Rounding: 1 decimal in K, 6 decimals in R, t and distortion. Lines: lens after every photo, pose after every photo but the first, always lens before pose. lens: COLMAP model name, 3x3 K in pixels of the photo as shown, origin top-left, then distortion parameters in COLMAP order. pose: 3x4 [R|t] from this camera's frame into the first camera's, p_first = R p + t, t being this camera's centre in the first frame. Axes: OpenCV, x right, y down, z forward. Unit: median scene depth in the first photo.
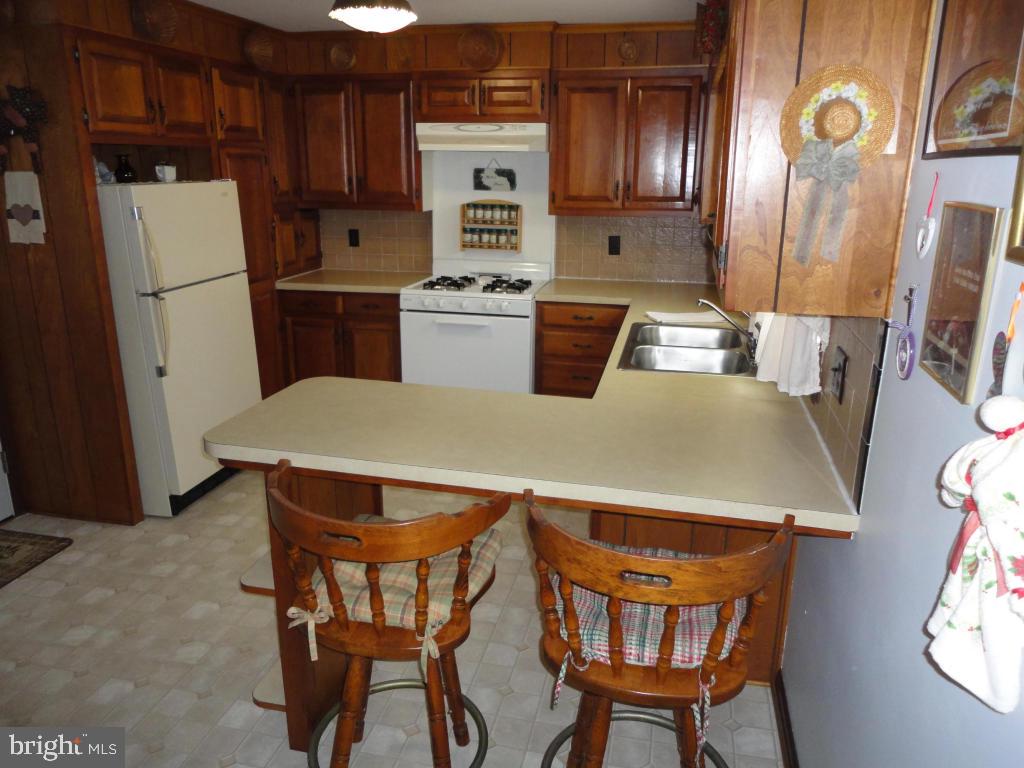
lens RADIAL K [[740.7, 0, 516.3], [0, 740.7, 380.5], [0, 0, 1]] dist [0.001030, -0.001556]
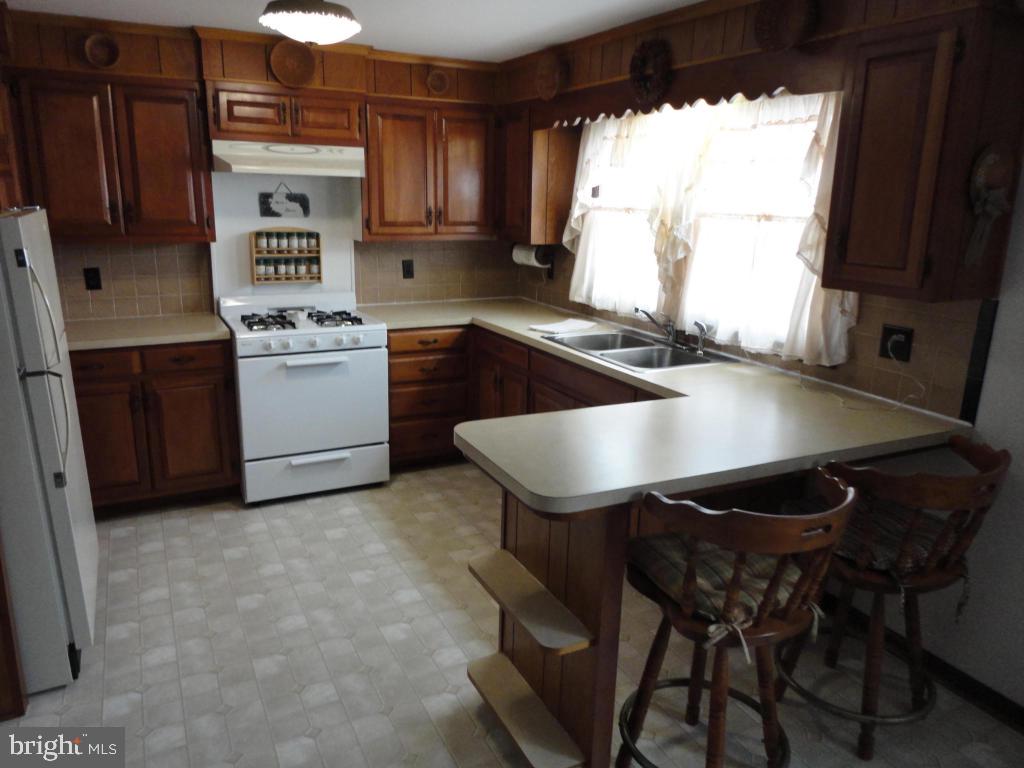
lens RADIAL K [[740.7, 0, 518.2], [0, 740.7, 385.1], [0, 0, 1]] dist [0.001030, -0.001556]
pose [[0.765280, -0.153016, 0.625246, -0.418823], [0.164734, 0.985544, 0.039561, -0.041599], [-0.622261, 0.072724, 0.779425, 0.125708]]
